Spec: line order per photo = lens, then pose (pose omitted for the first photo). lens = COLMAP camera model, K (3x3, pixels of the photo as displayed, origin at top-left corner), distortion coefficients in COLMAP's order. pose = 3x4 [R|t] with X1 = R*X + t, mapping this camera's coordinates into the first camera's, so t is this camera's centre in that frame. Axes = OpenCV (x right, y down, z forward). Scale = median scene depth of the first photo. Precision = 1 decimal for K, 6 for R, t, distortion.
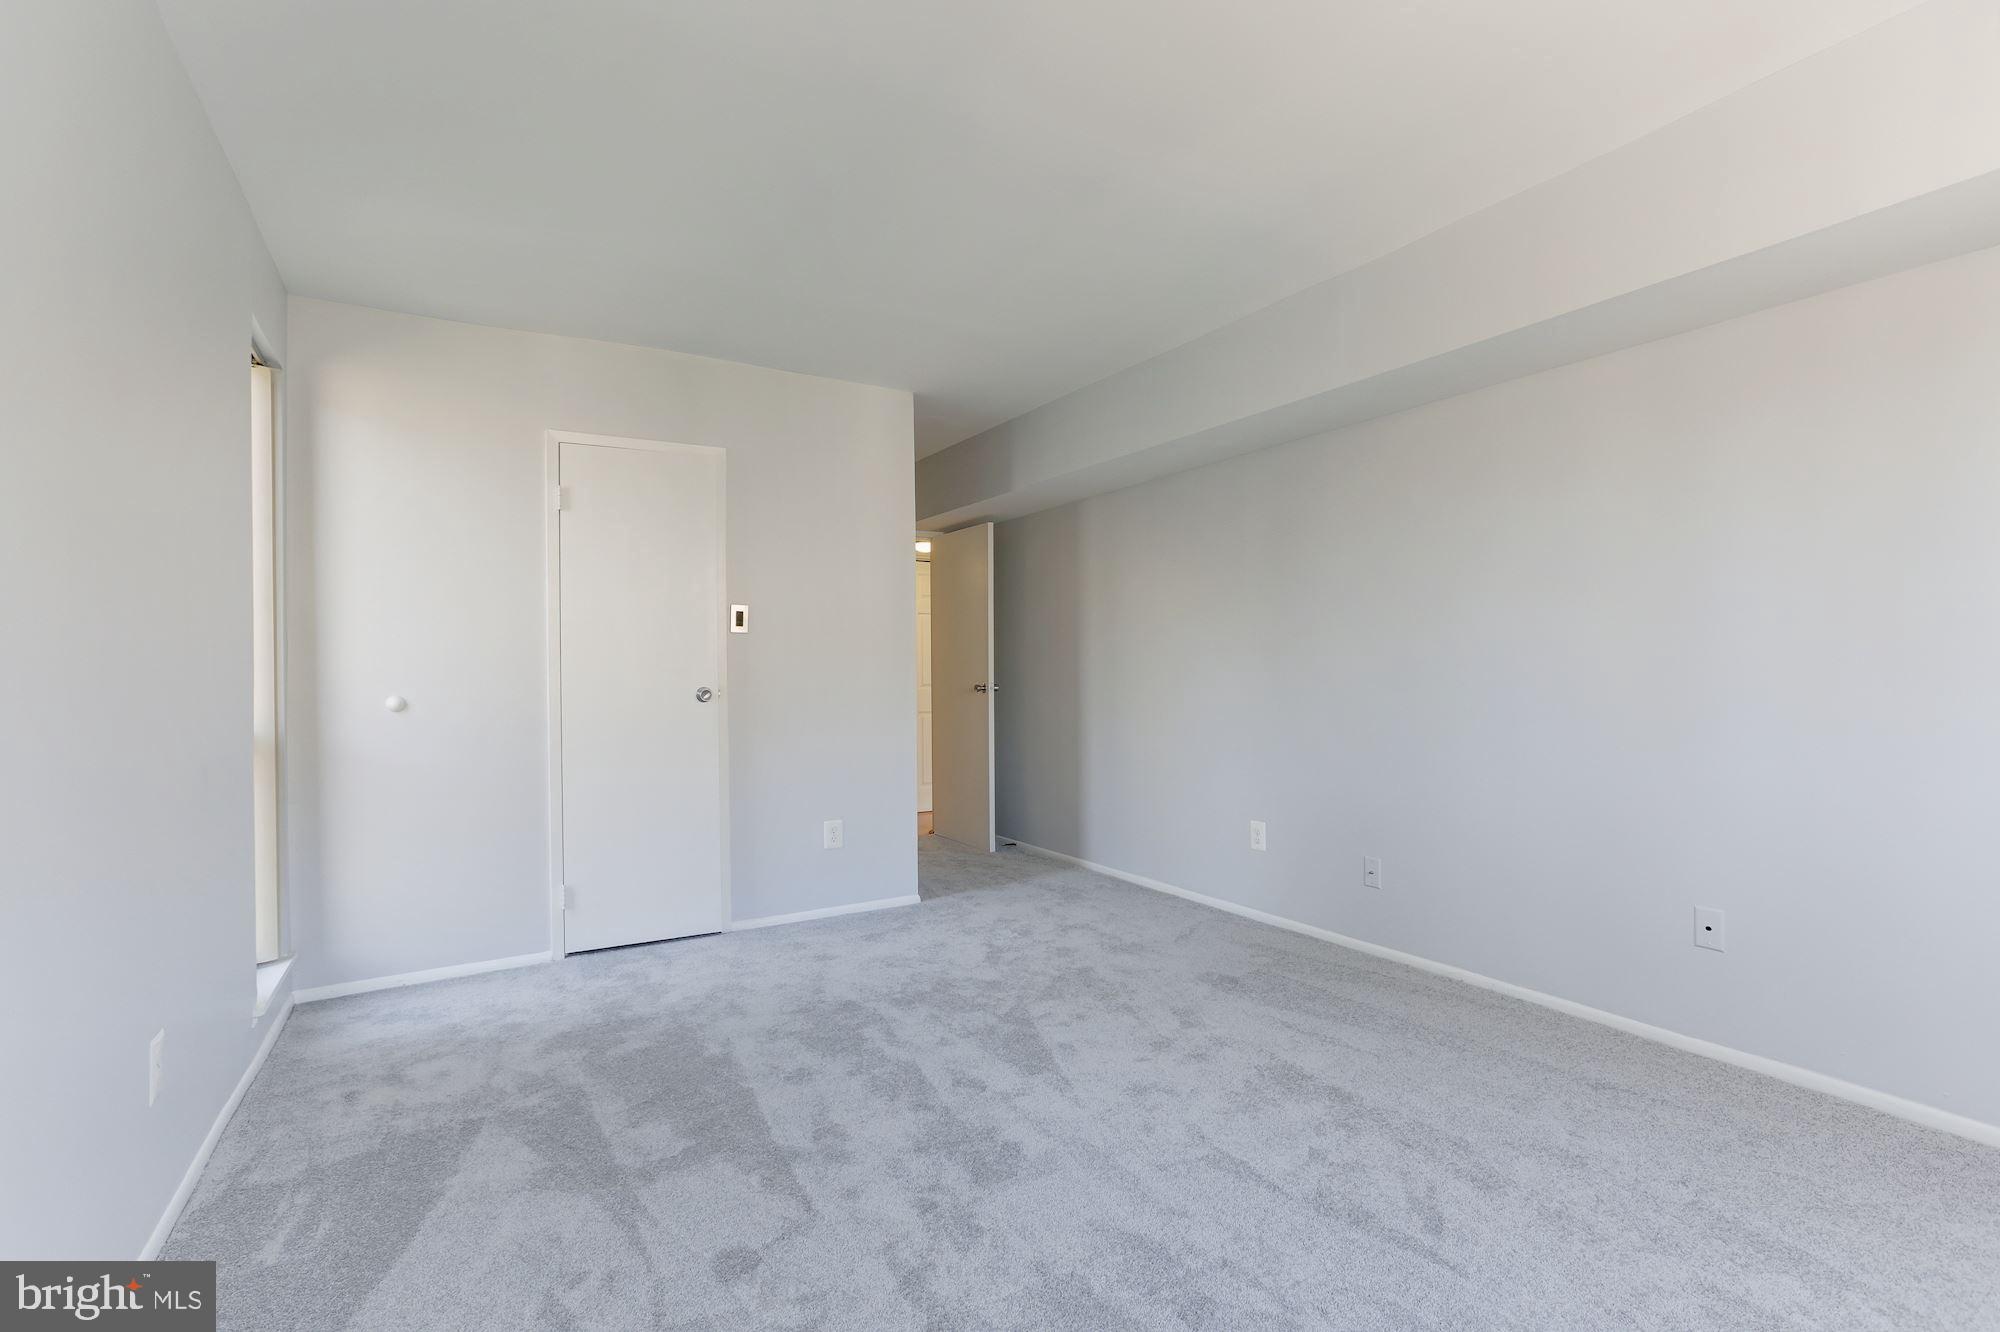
lens RADIAL K [[919.2, 0, 1000.0], [0, 919.2, 666.0], [0, 0, 1]] dist [-0.062337, 0.062066]
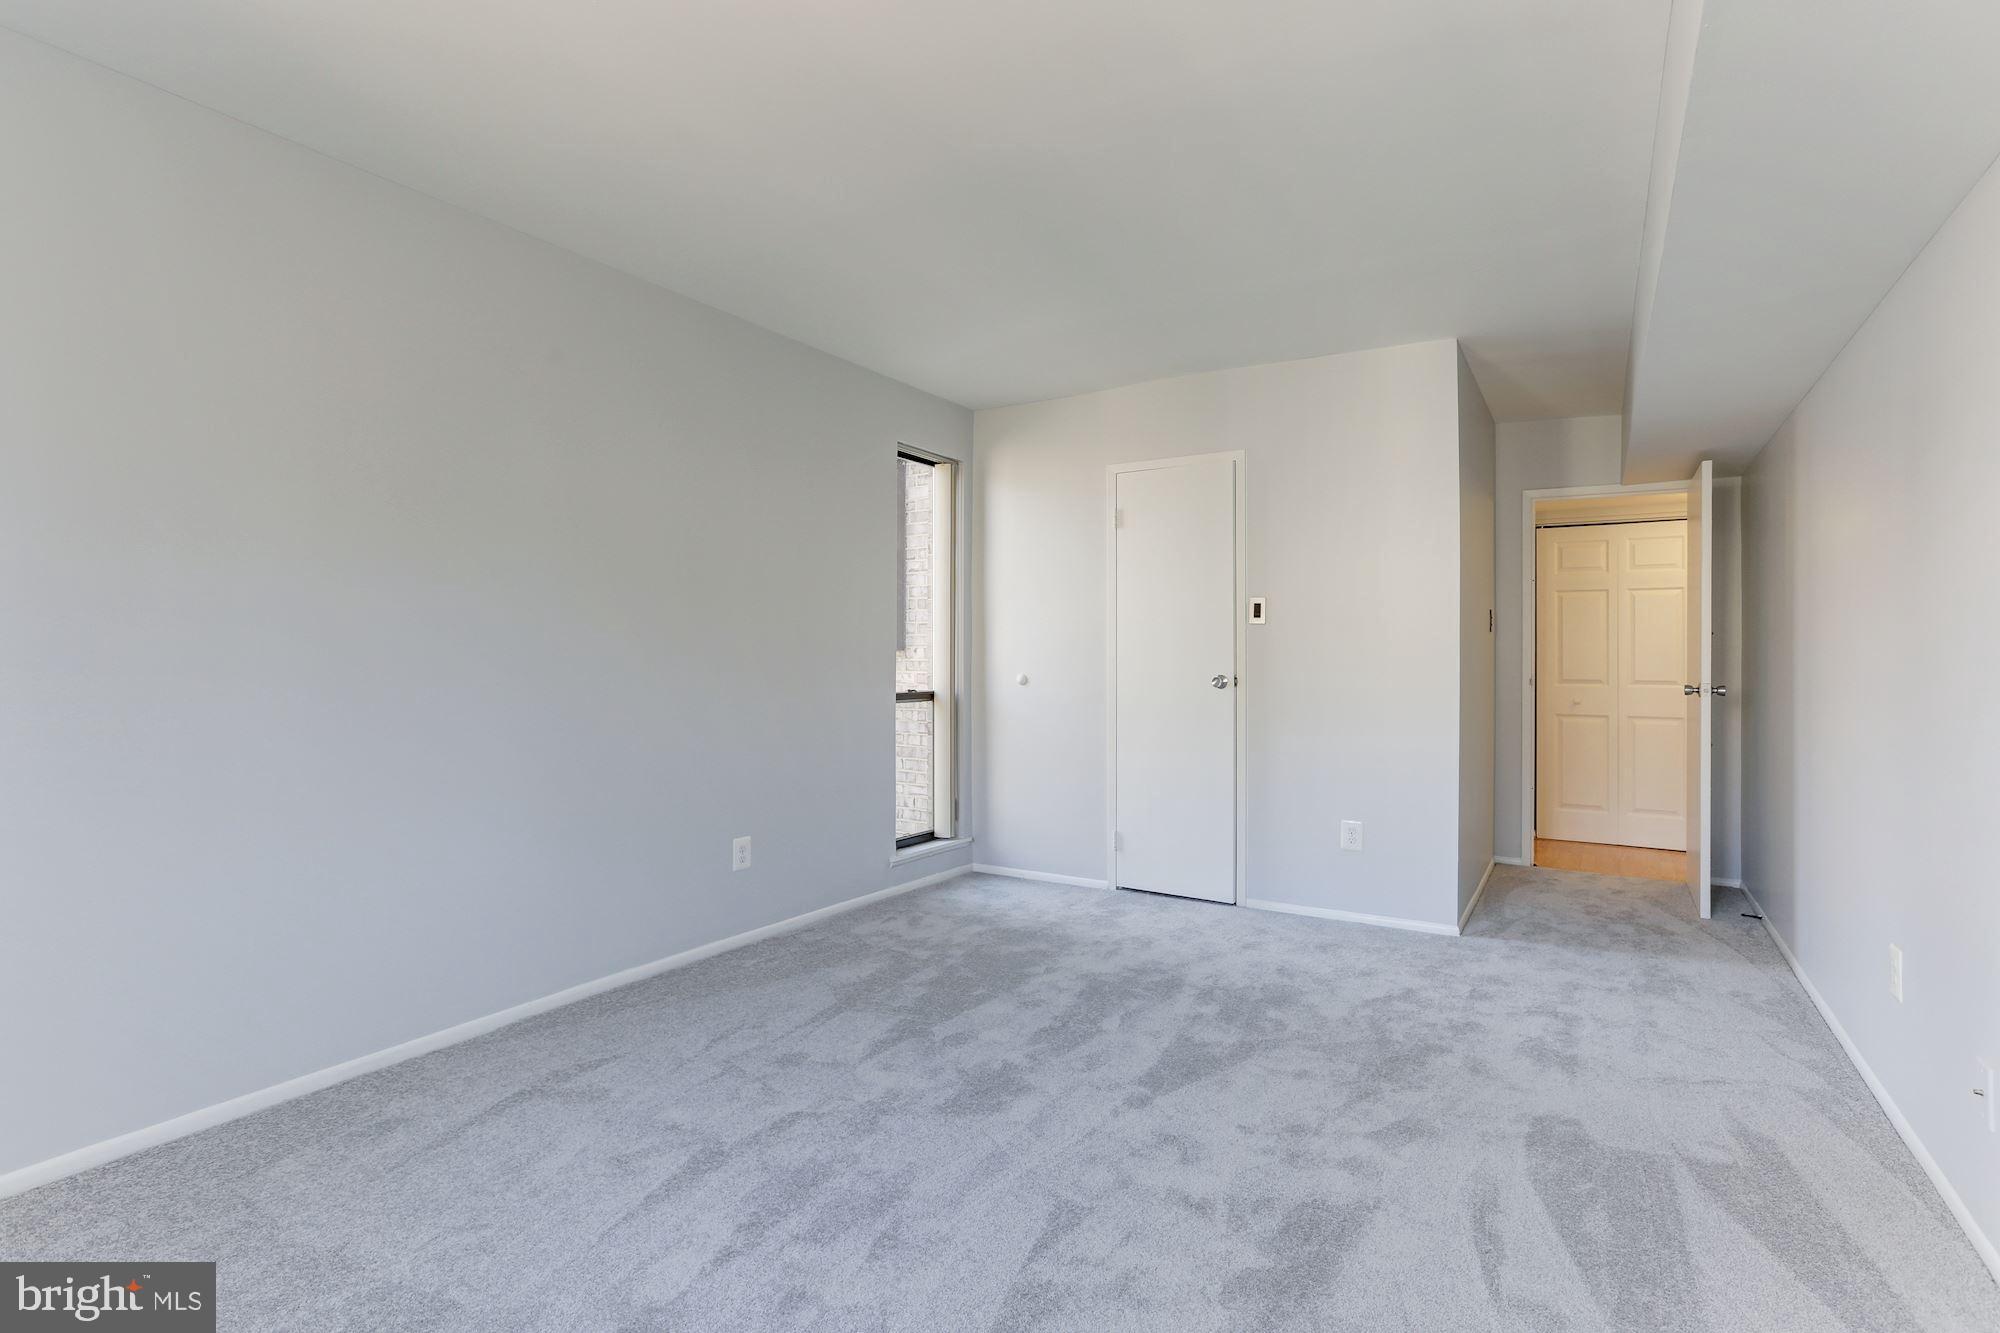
lens RADIAL K [[913.6, 0, 1018.0], [0, 913.6, 646.8], [0, 0, 1]] dist [-0.041082, 0.021293]
pose [[0.473311, 0.004994, -0.880881, 0.588517], [-0.008752, 0.999961, 0.000967, -0.009999], [0.880852, 0.007252, 0.473336, 0.309260]]
